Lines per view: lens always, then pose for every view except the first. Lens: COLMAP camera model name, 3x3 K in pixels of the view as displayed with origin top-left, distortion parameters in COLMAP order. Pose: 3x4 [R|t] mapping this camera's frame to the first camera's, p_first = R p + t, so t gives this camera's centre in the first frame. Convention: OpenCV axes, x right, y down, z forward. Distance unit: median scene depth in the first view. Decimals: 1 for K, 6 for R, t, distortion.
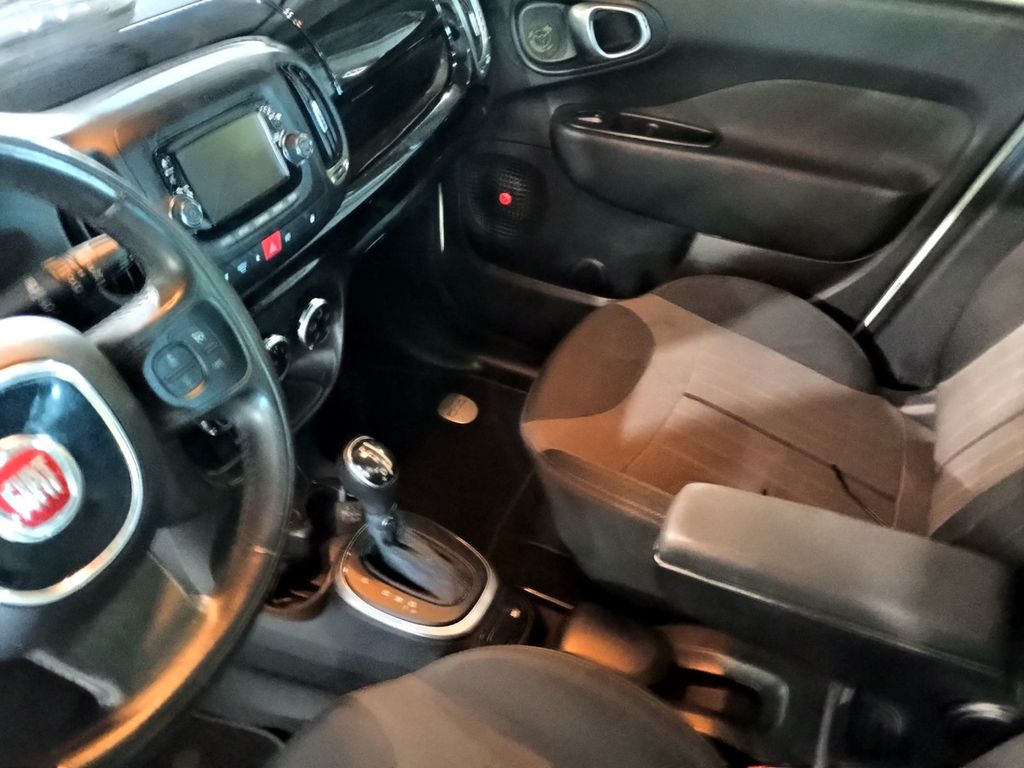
lens RADIAL K [[867.0, 0, 524.2], [0, 867.0, 384.0], [0, 0, 1]] dist [0.066813, -0.095156]
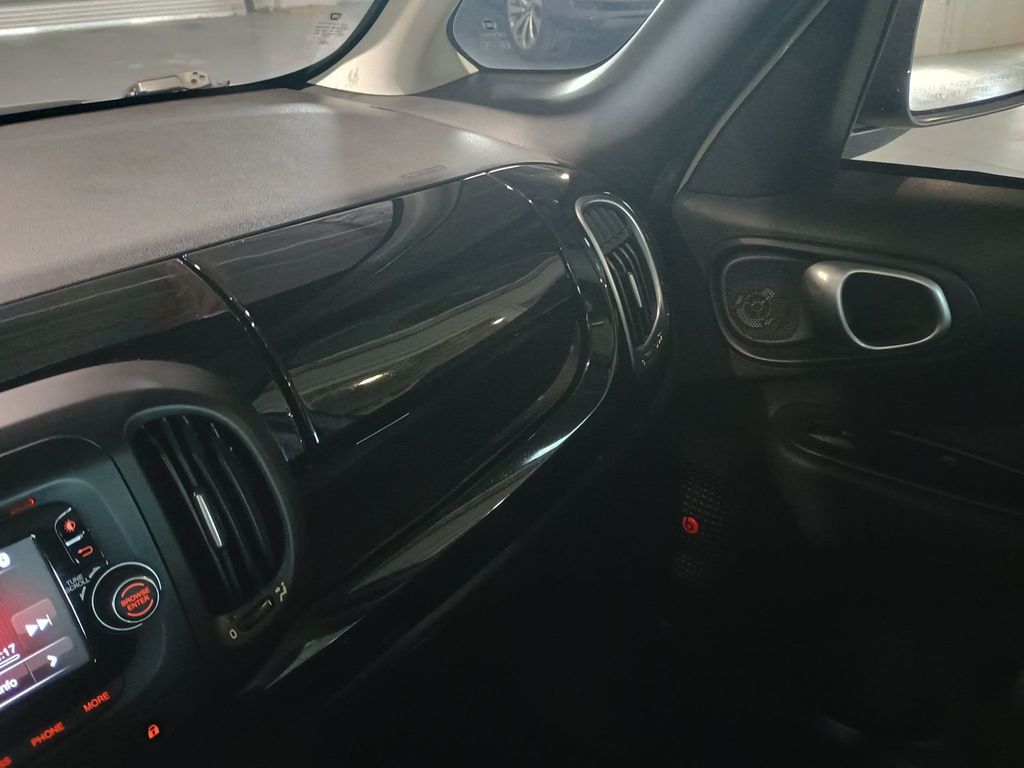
lens RADIAL K [[867.0, 0, 524.2], [0, 867.0, 384.0], [0, 0, 1]] dist [0.066813, -0.095156]
pose [[0.954220, 0.071527, -0.290428, 0.068204], [-0.128328, 0.974980, -0.181510, -0.299807], [0.270179, 0.210471, 0.939524, 0.545201]]
